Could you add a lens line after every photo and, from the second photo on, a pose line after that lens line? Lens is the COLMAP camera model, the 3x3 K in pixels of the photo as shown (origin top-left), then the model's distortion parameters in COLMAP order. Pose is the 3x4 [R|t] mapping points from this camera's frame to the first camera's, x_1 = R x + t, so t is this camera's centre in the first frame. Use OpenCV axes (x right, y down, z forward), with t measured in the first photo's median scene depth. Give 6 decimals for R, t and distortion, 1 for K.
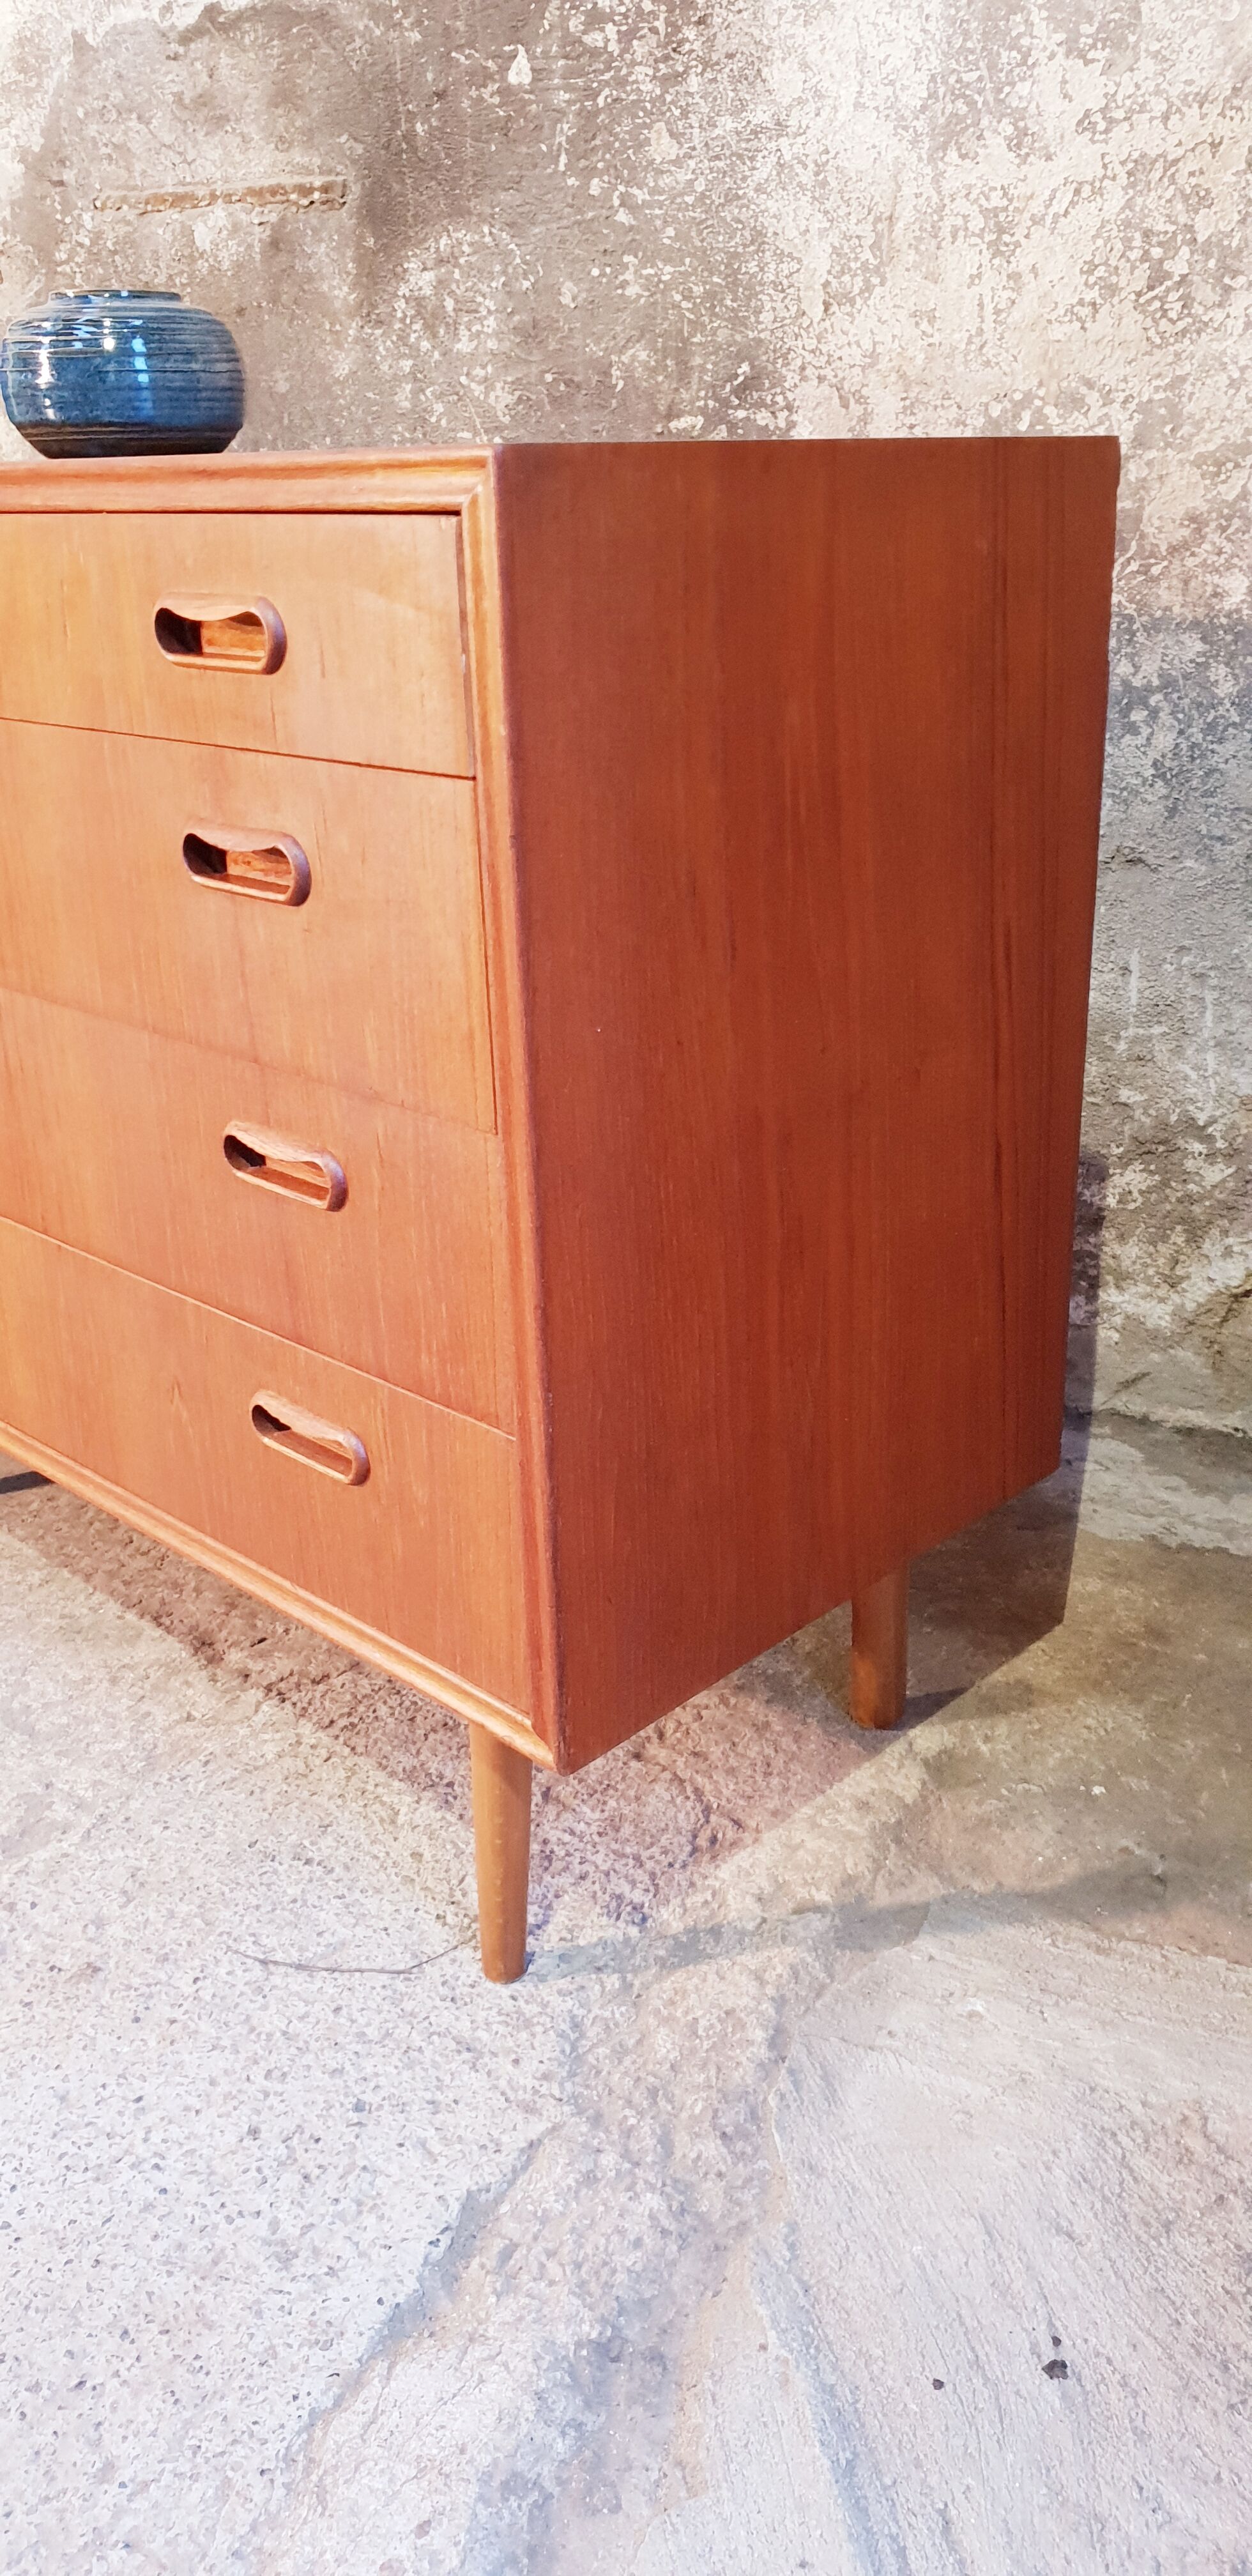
lens RADIAL K [[2028.9, 0, 675.3], [0, 2028.9, 1274.6], [0, 0, 1]] dist [-0.009089, 0.032275]
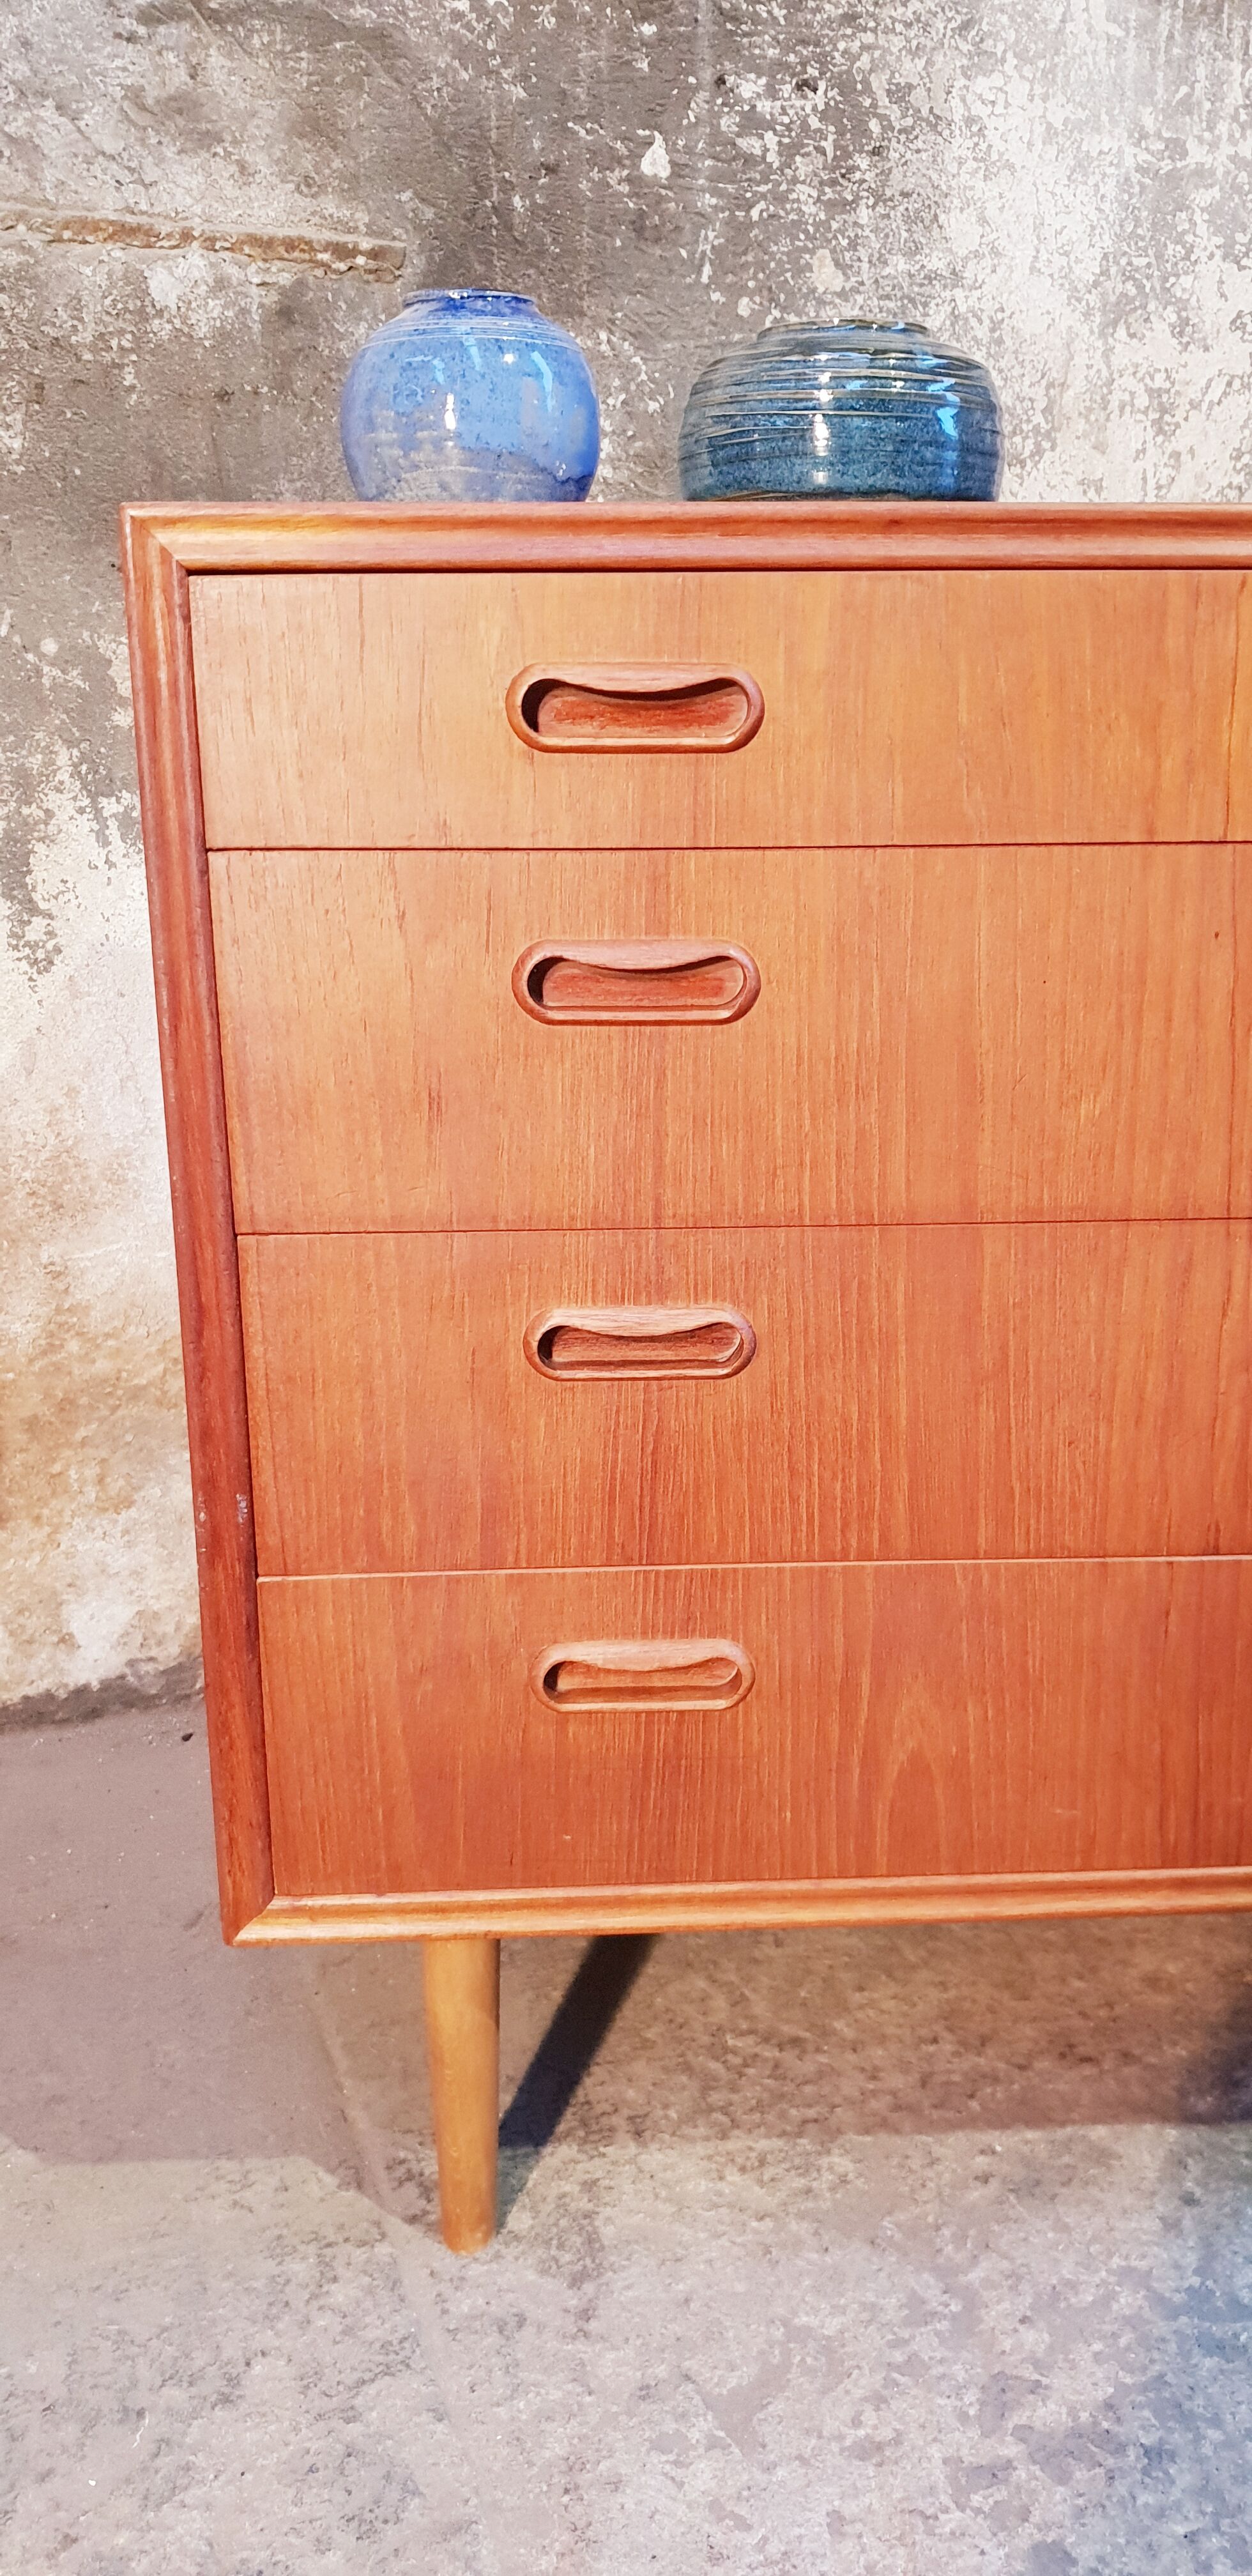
lens RADIAL K [[2028.9, 0, 664.3], [0, 2028.9, 1283.2], [0, 0, 1]] dist [-0.009089, 0.032275]
pose [[0.685976, -0.178091, 0.705493, -0.764095], [0.260844, 0.965330, -0.009945, -0.137533], [-0.679262, 0.190846, 0.708648, 0.500305]]
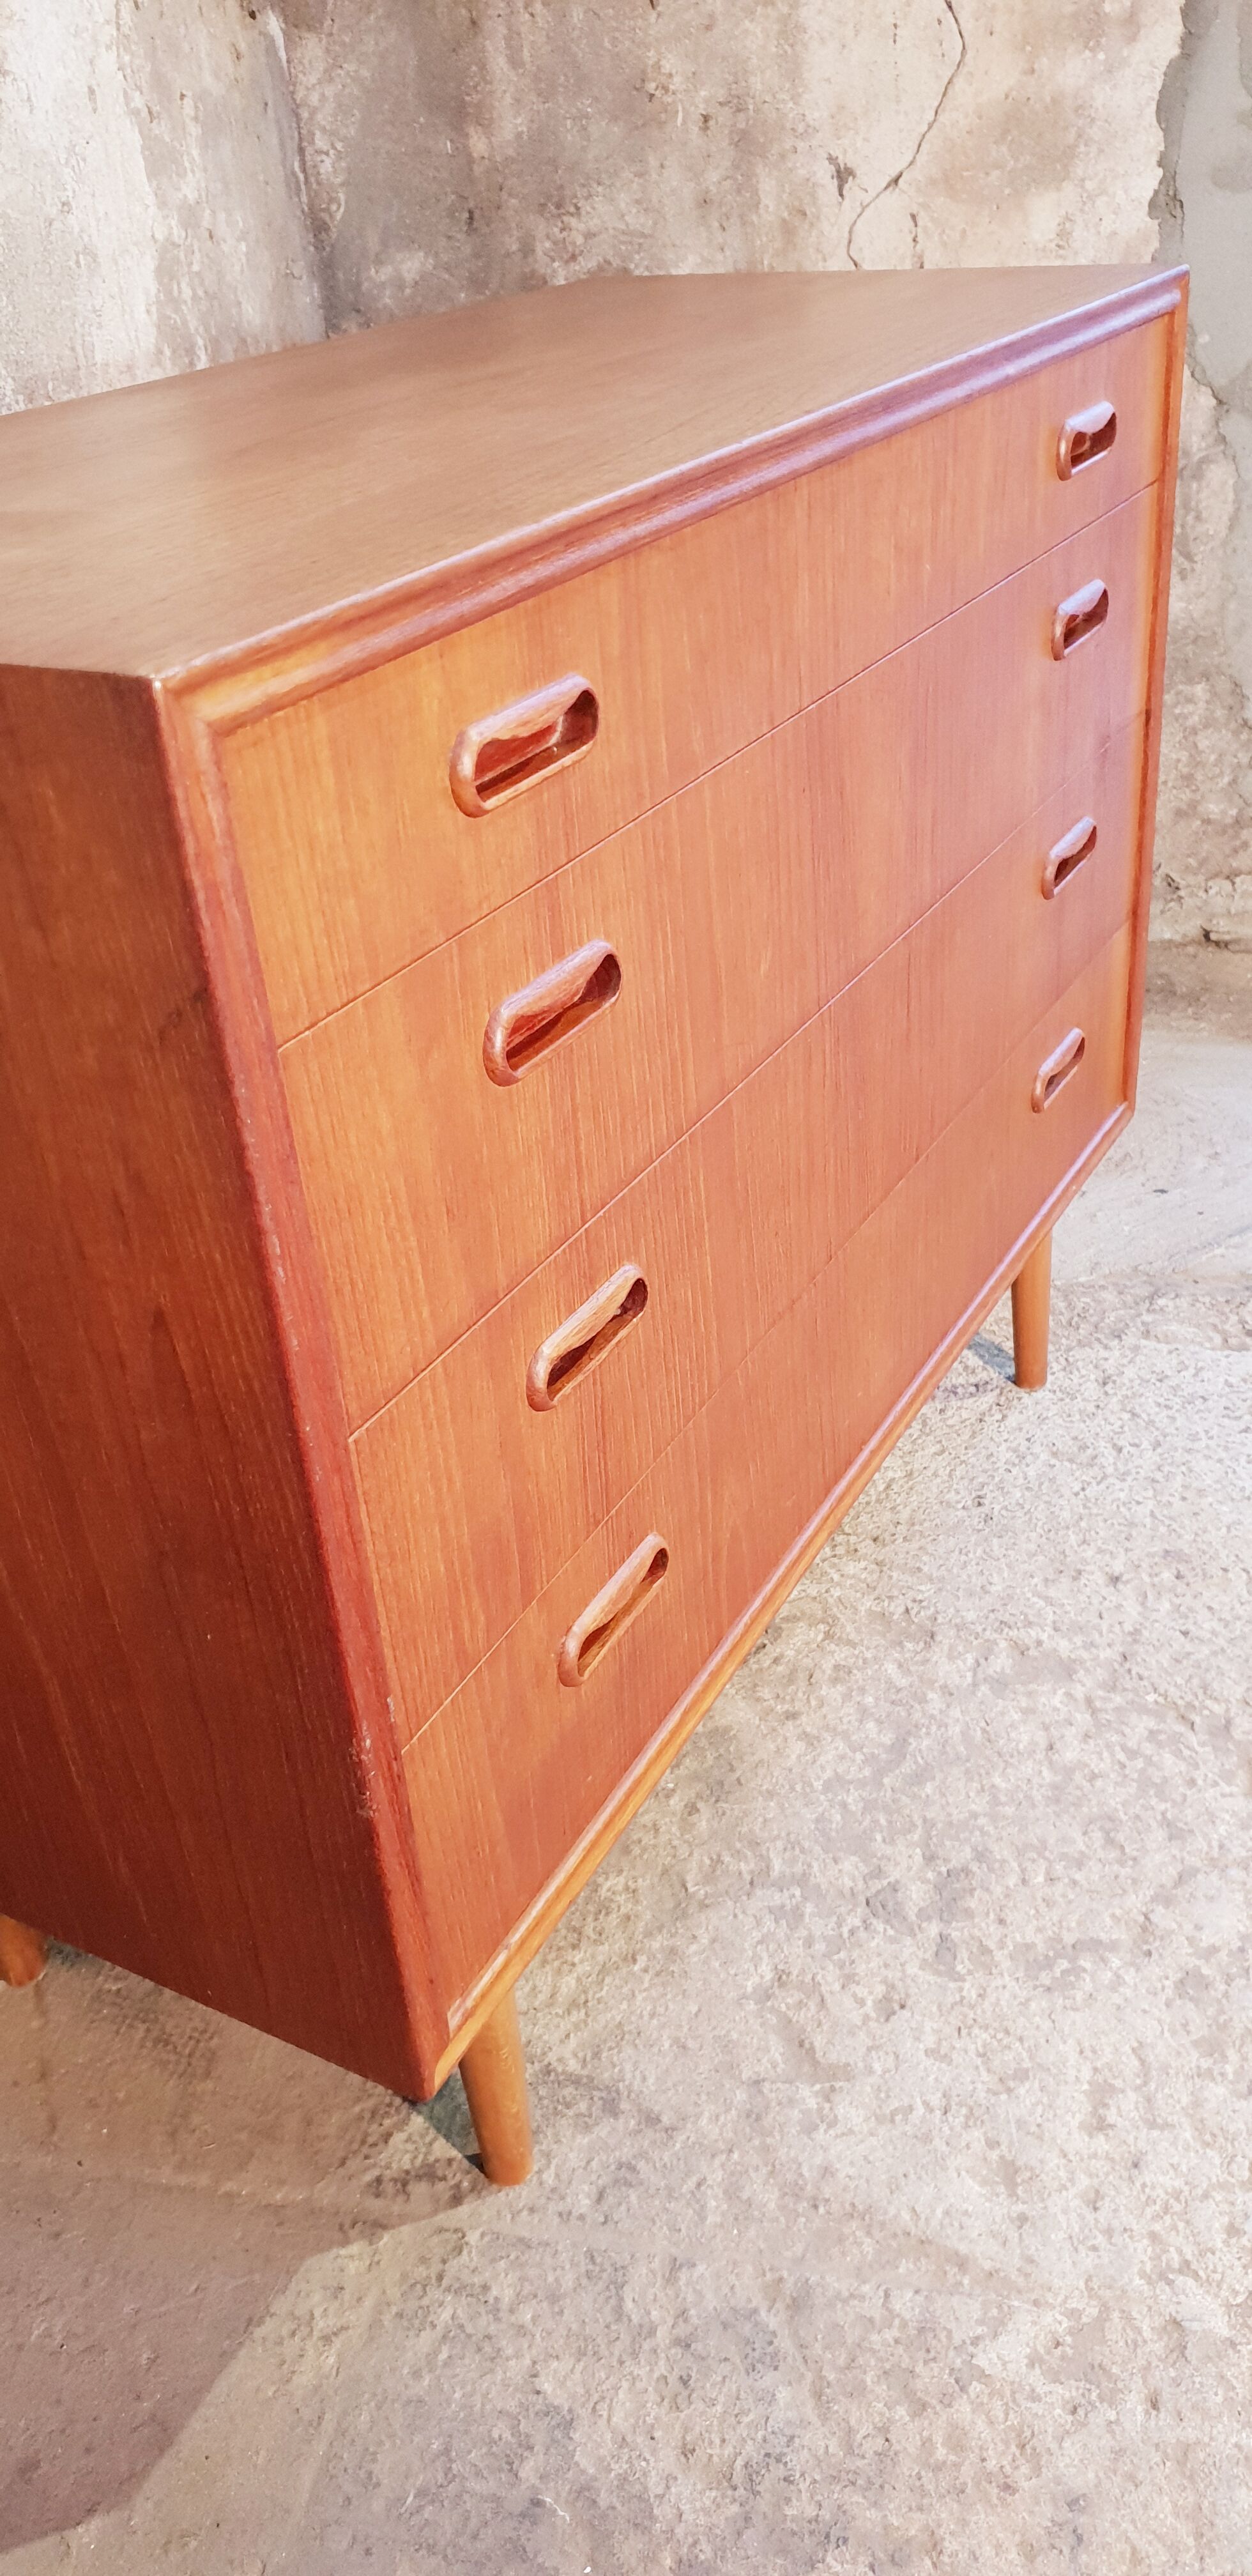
lens RADIAL K [[2028.9, 0, 660.5], [0, 2028.9, 1285.5], [0, 0, 1]] dist [-0.009089, 0.032275]
pose [[-0.259577, -0.466932, 0.845337, -0.852995], [0.422381, 0.732284, 0.534186, -0.416211], [-0.868455, 0.495716, 0.007139, 0.850736]]
